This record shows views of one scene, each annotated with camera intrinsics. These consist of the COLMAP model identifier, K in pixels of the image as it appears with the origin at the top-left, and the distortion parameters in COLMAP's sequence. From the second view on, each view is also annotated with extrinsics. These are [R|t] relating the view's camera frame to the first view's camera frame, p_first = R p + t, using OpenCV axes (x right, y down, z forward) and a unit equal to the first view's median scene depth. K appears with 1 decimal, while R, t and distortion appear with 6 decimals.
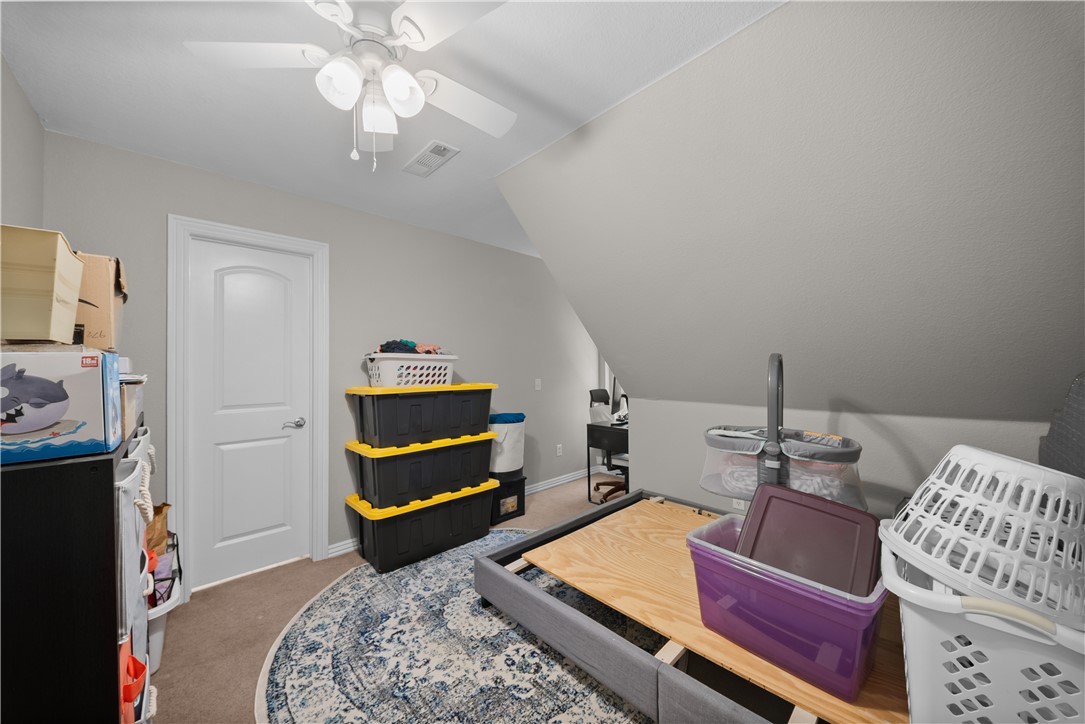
lens RADIAL K [[388.8, 0, 539.9], [0, 388.8, 369.0], [0, 0, 1]] dist [0.000449, -0.002971]
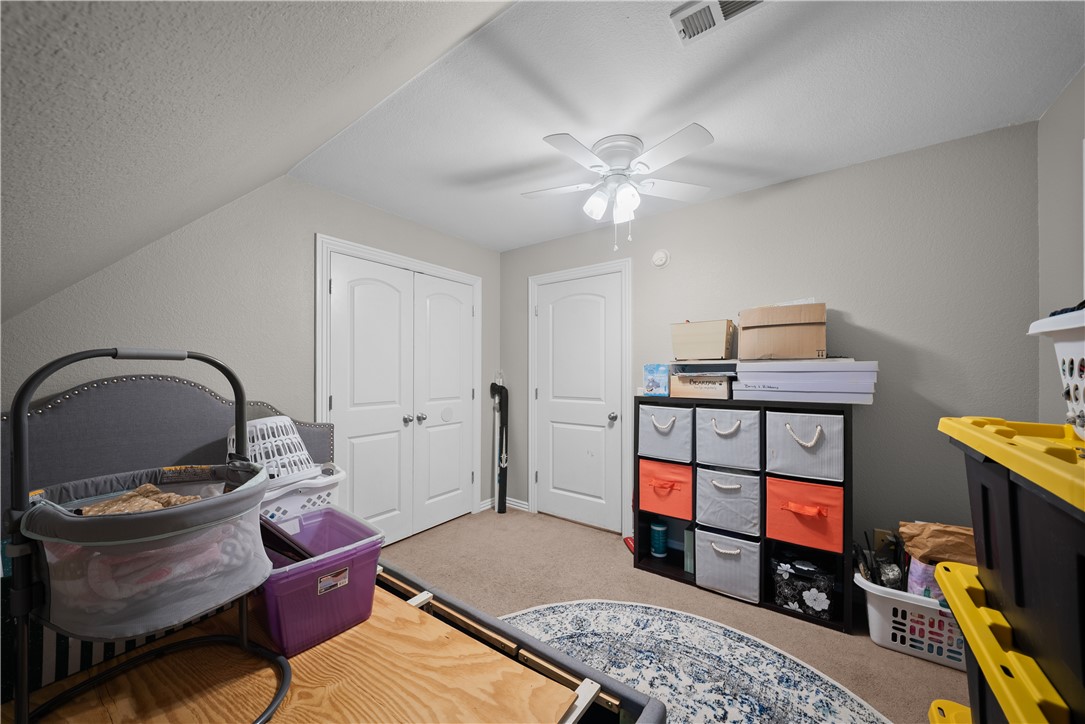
lens RADIAL K [[388.8, 0, 546.2], [0, 388.8, 368.3], [0, 0, 1]] dist [0.000449, -0.002971]
pose [[-0.985547, 0.010680, -0.169068, 0.109855], [0.013841, 0.999751, -0.017529, 0.003426], [0.168838, -0.019616, -0.985449, 1.871569]]
